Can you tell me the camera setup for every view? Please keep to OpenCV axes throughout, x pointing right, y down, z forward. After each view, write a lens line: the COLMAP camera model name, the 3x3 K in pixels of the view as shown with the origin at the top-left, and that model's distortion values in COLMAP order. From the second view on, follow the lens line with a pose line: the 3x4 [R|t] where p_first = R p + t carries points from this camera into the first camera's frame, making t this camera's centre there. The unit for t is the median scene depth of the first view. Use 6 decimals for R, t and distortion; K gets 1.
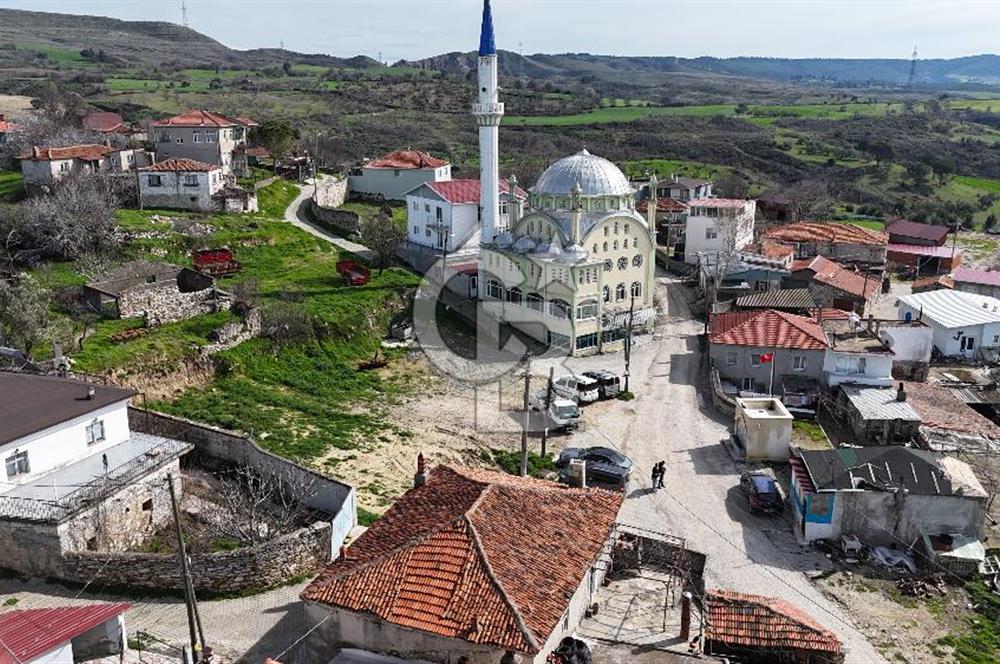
lens RADIAL K [[866.0, 0, 503.8], [0, 866.0, 331.6], [0, 0, 1]] dist [0.096022, -0.127943]
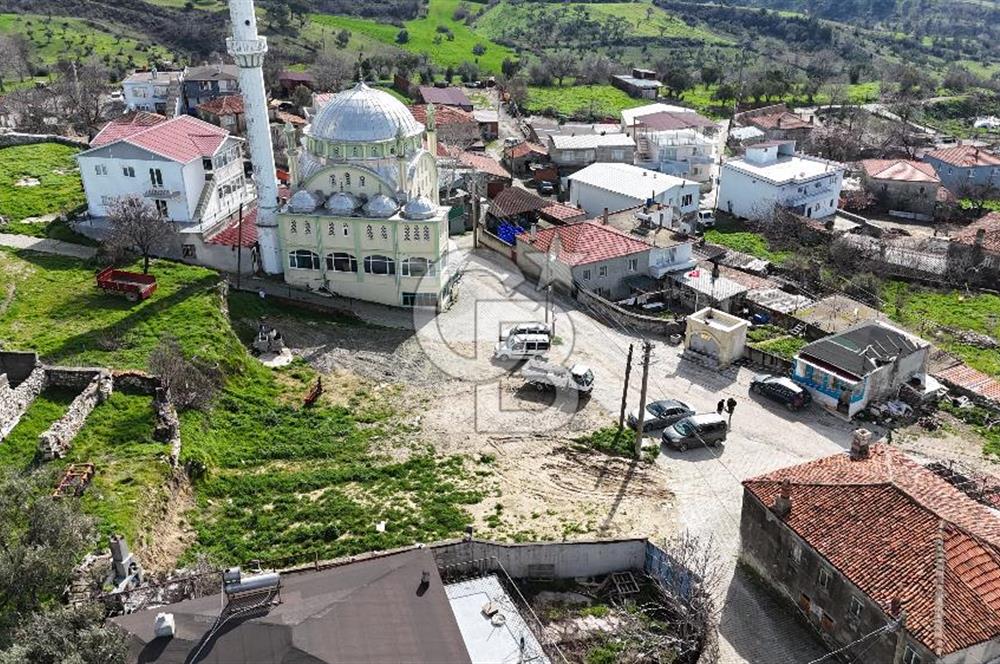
lens RADIAL K [[866.0, 0, 503.8], [0, 866.0, 331.6], [0, 0, 1]] dist [0.096022, -0.127943]
pose [[0.725863, -0.297913, 0.619976, -0.460472], [0.182284, 0.952426, 0.244248, -0.169058], [-0.663246, -0.064279, 0.745636, 0.229261]]
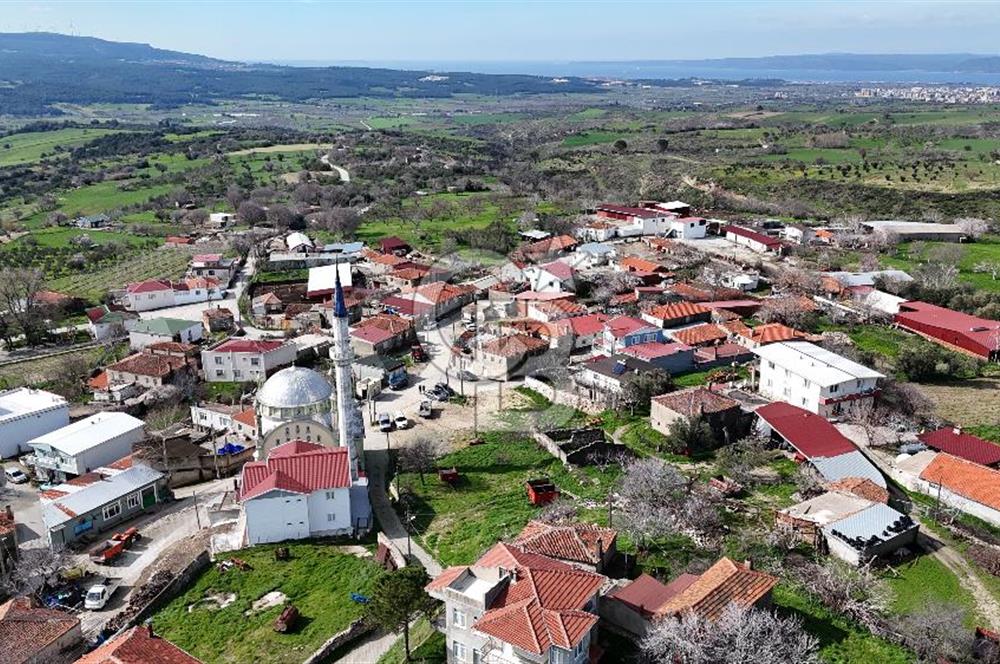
lens RADIAL K [[866.0, 0, 503.8], [0, 866.0, 331.6], [0, 0, 1]] dist [0.096022, -0.127943]
pose [[-0.914253, -0.118843, 0.387321, -0.800297], [0.109949, 0.847351, 0.519527, -1.008388], [-0.389939, 0.517565, -0.761626, 2.027520]]
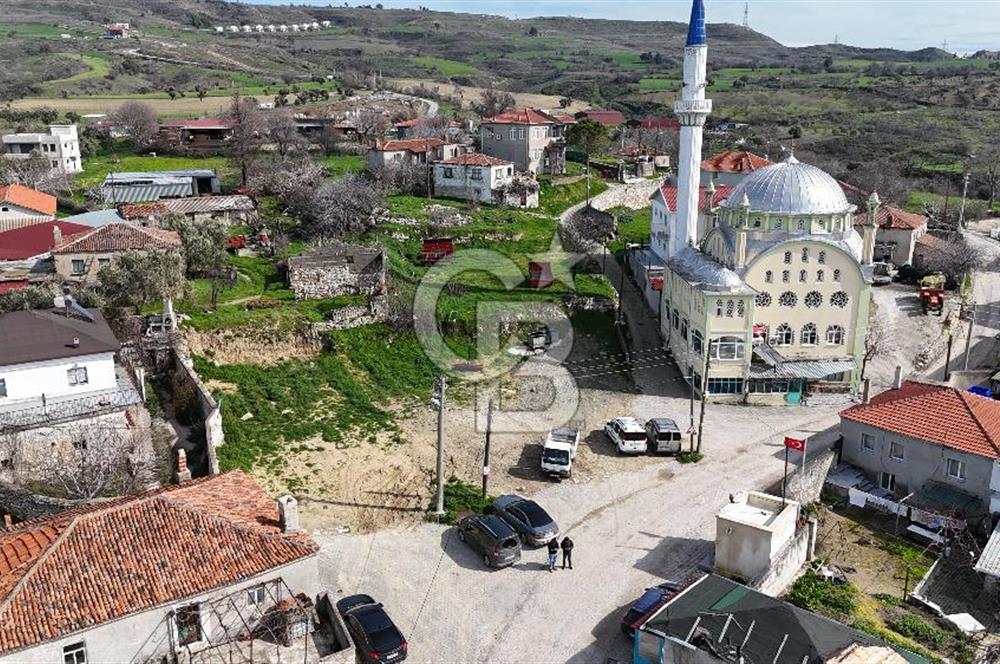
lens RADIAL K [[866.0, 0, 503.8], [0, 866.0, 331.6], [0, 0, 1]] dist [0.096022, -0.127943]
pose [[0.824711, 0.148825, -0.545622, 0.363895], [-0.147694, 0.987952, 0.046236, -0.047009], [0.545930, 0.042454, 0.836755, 0.179439]]
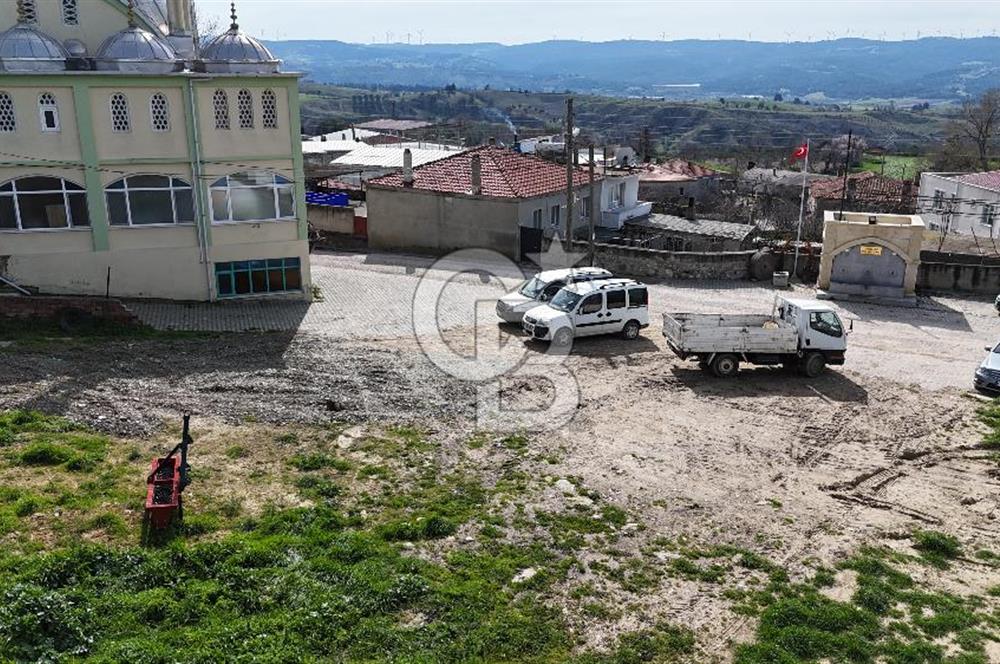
lens RADIAL K [[868.9, 0, 504.1], [0, 868.9, 328.5], [0, 0, 1]] dist [0.074705, -0.070874]
pose [[0.309373, -0.270301, 0.911716, -0.277567], [0.242152, 0.949539, 0.199345, -0.020761], [-0.919593, 0.159102, 0.359216, 0.742438]]
